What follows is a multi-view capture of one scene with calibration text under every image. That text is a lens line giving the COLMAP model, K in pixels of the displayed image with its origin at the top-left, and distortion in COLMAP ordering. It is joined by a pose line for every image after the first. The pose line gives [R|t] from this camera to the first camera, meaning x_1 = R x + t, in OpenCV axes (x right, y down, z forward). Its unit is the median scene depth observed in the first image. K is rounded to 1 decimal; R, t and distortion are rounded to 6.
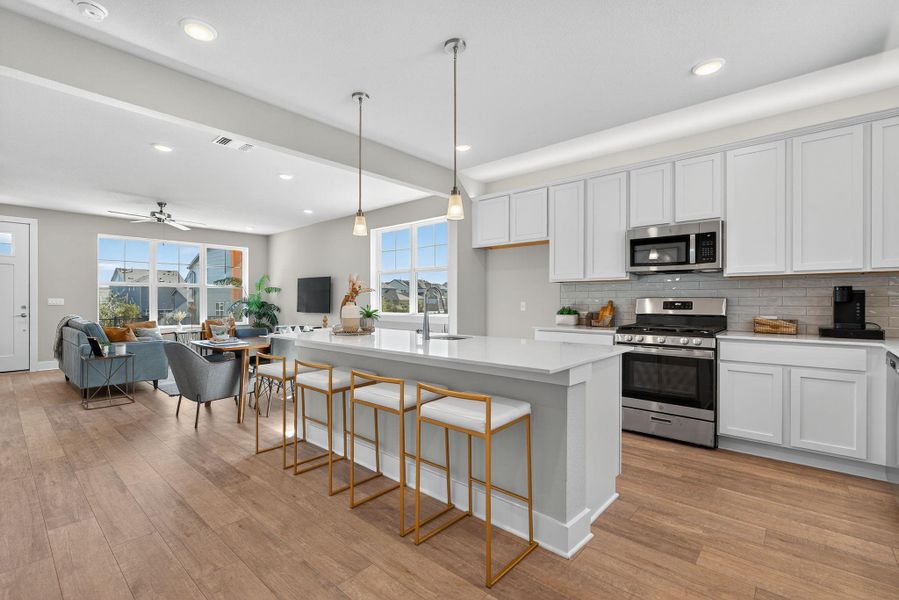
lens RADIAL K [[407.3, 0, 441.5], [0, 407.3, 300.6], [0, 0, 1]] dist [-0.001666, -0.001962]
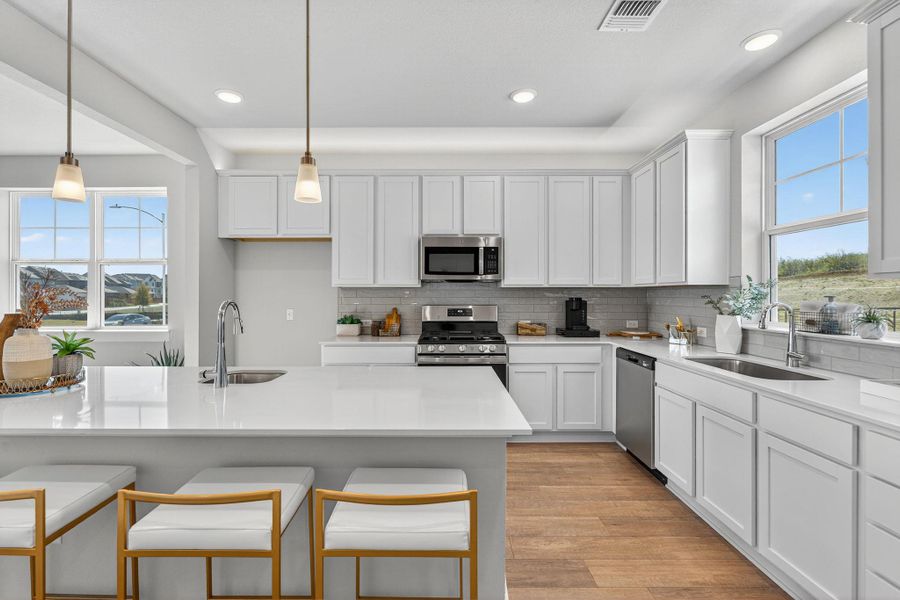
lens RADIAL K [[407.8, 0, 446.1], [0, 407.8, 293.5], [0, 0, 1]] dist [-0.001666, -0.001962]
pose [[0.740965, 0.003014, 0.671536, -0.151637], [0.000240, 0.999989, -0.004752, -0.031563], [-0.671543, 0.003682, 0.740956, 0.233937]]
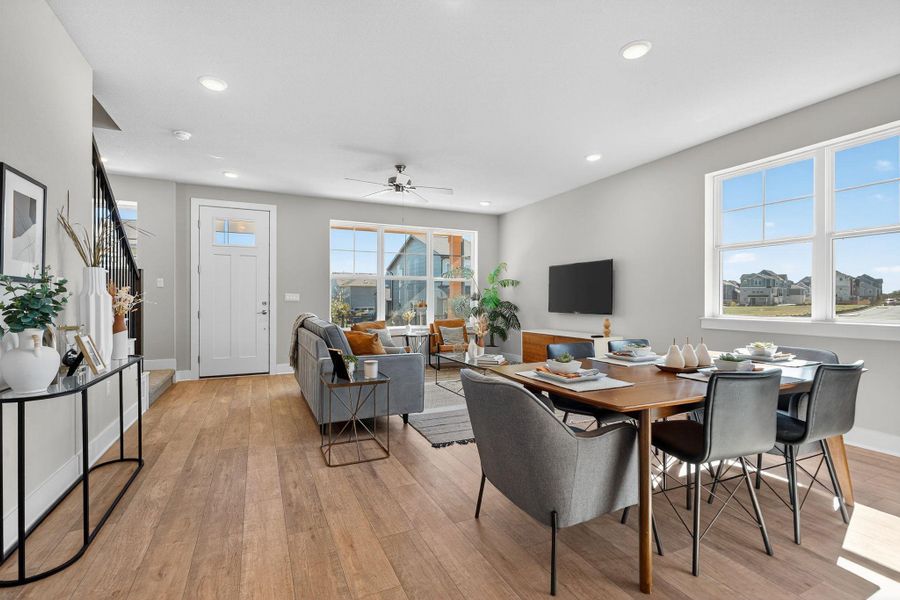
lens RADIAL K [[407.8, 0, 444.5], [0, 407.8, 300.8], [0, 0, 1]] dist [-0.001666, -0.001962]
pose [[0.919017, 0.002217, -0.394212, -0.526956], [-0.001777, 0.999997, 0.001481, 0.015975], [0.394214, -0.000661, 0.919018, 0.562639]]
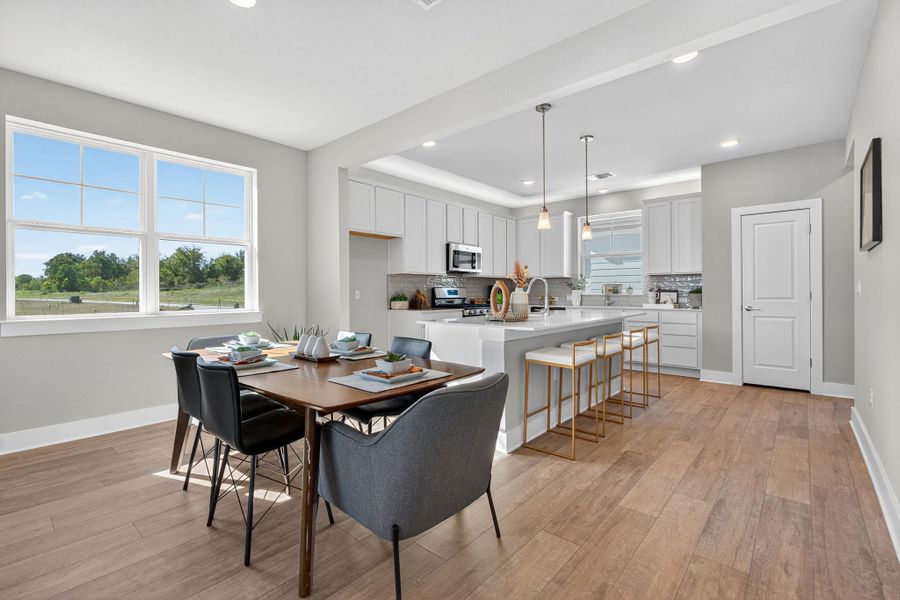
lens RADIAL K [[407.8, 0, 443.4], [0, 407.8, 290.4], [0, 0, 1]] dist [-0.001666, -0.001962]
pose [[-0.009661, 0.005874, 0.999936, -1.056984], [0.006345, 0.999963, -0.005813, 0.013135], [-0.999933, 0.006289, -0.009698, 1.025478]]
